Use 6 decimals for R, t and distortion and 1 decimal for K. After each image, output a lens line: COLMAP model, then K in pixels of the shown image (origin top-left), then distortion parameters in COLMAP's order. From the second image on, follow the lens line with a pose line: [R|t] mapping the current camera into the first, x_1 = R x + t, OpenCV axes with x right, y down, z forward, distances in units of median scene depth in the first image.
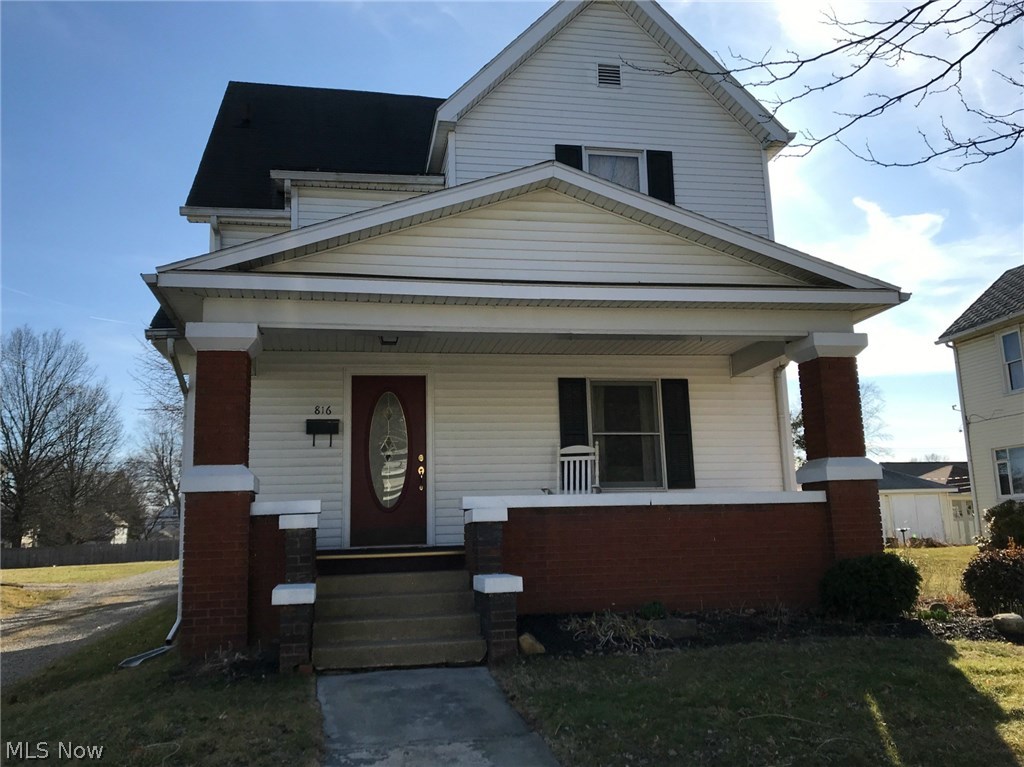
lens RADIAL K [[873.8, 0, 514.1], [0, 873.8, 365.1], [0, 0, 1]] dist [0.154912, -0.461560]
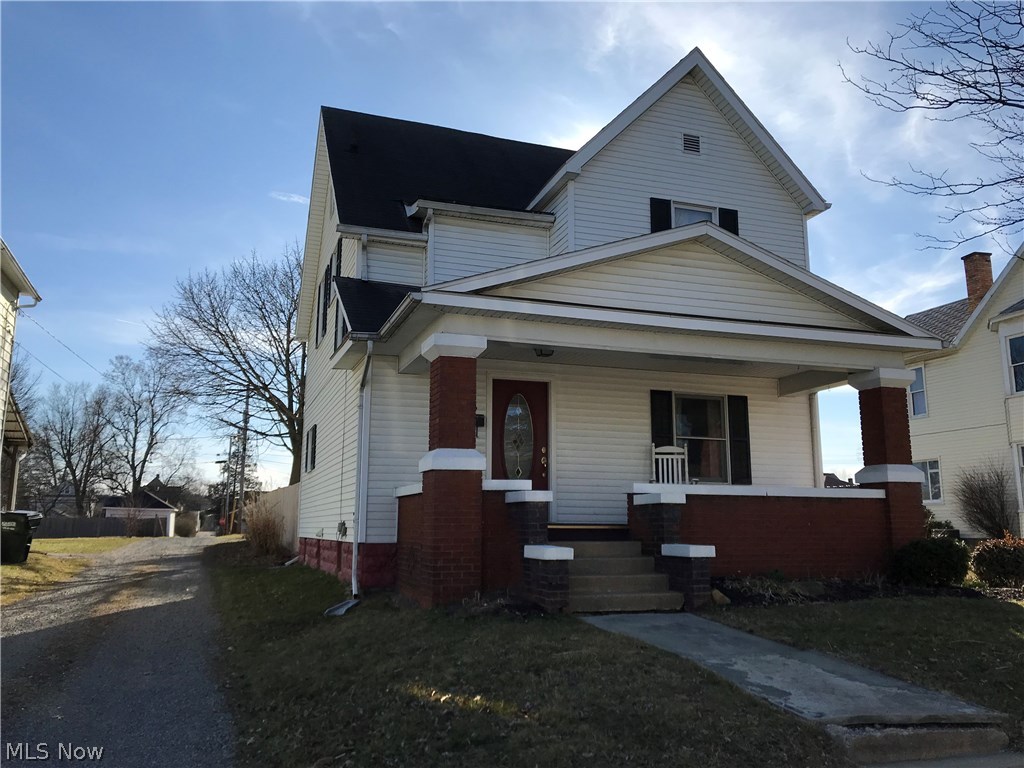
lens RADIAL K [[832.3, 0, 509.7], [0, 832.3, 364.8], [0, 0, 1]] dist [0.068946, -0.124618]
pose [[0.988578, 0.058145, 0.139044, -0.317302], [-0.057952, 0.998305, -0.005440, -0.002491], [-0.139125, -0.002680, 0.990271, -0.124696]]
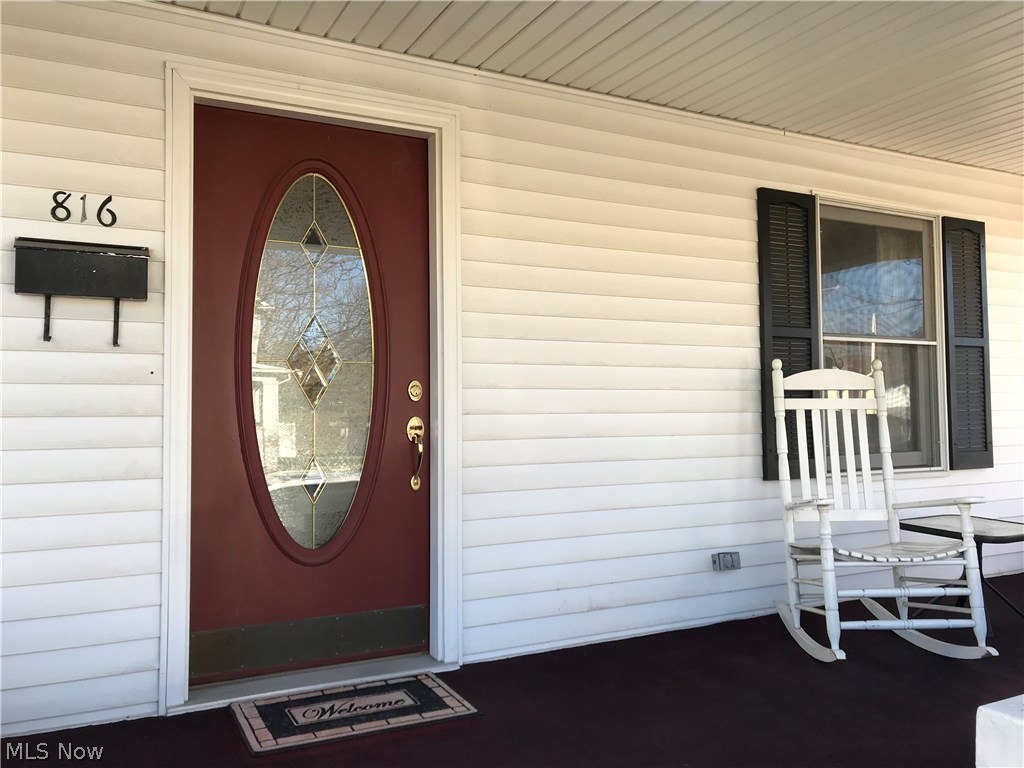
lens RADIAL K [[832.3, 0, 509.7], [0, 832.3, 364.8], [0, 0, 1]] dist [0.068946, -0.124618]
pose [[0.955619, 0.037096, 0.292259, -0.163015], [-0.078327, 0.988328, 0.130664, 0.053565], [-0.284001, -0.147757, 0.947371, 0.698560]]
